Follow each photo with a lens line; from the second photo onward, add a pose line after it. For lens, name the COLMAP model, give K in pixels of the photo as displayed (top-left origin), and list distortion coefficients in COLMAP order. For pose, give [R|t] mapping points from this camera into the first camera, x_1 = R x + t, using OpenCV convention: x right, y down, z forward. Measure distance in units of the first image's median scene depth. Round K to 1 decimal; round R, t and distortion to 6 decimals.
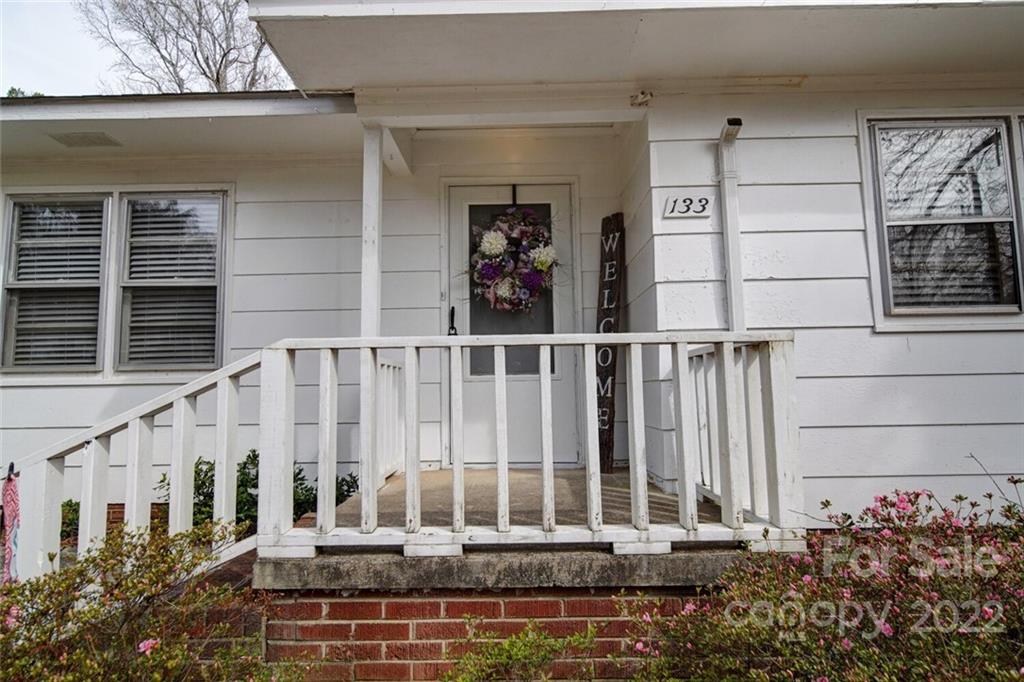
lens RADIAL K [[560.8, 0, 511.9], [0, 560.8, 338.4], [0, 0, 1]] dist [0.023295, -0.000643]
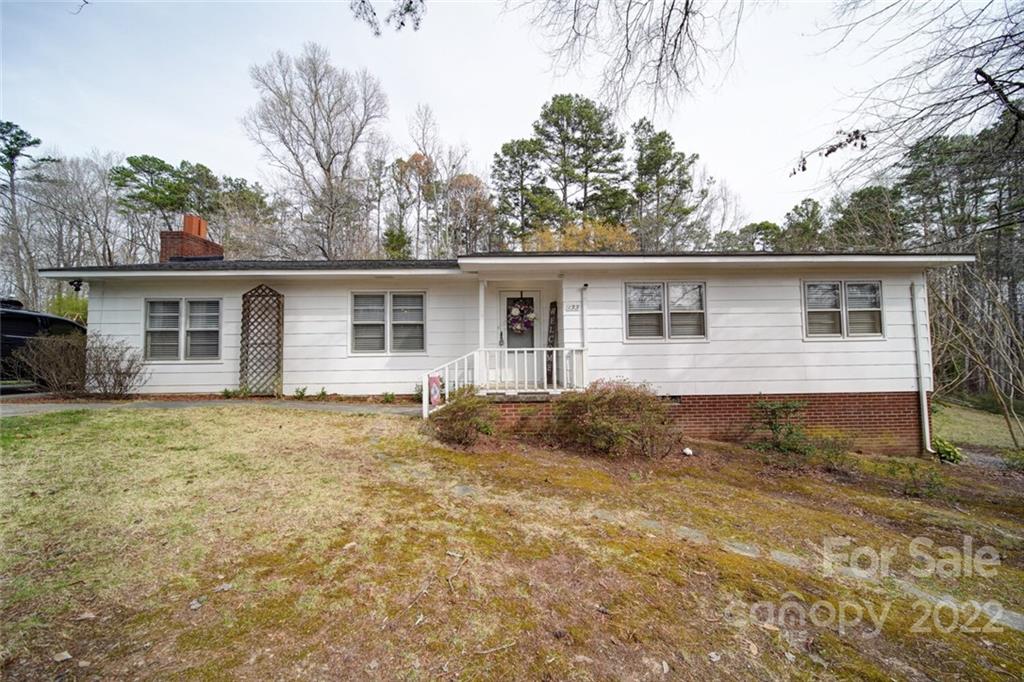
lens RADIAL K [[362.6, 0, 514.4], [0, 362.6, 339.0], [0, 0, 1]] dist [-0.002566, -0.000303]
pose [[0.998893, 0.004840, 0.046786, -0.131166], [-0.007435, 0.998434, 0.055448, -0.129855], [-0.046444, -0.055735, 0.997365, -1.024199]]
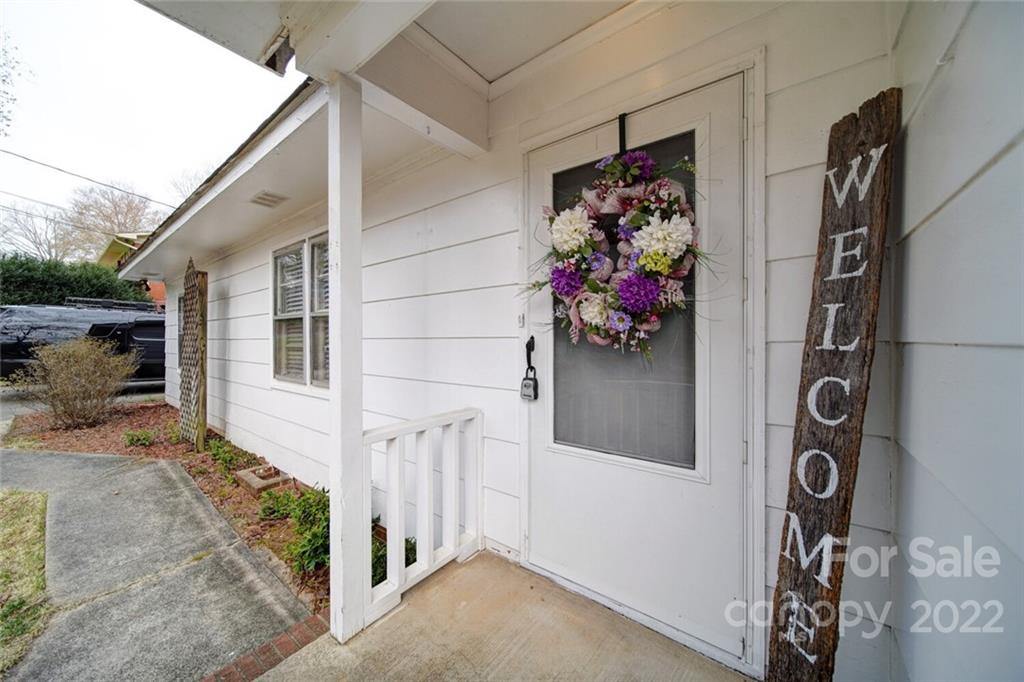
lens RADIAL K [[362.6, 0, 514.4], [0, 362.6, 339.0], [0, 0, 1]] dist [-0.002566, -0.000303]
pose [[0.800295, 0.015540, -0.599405, 0.142377], [0.053106, 0.993899, 0.096672, -0.098789], [0.597250, -0.109198, 0.794587, 0.658299]]
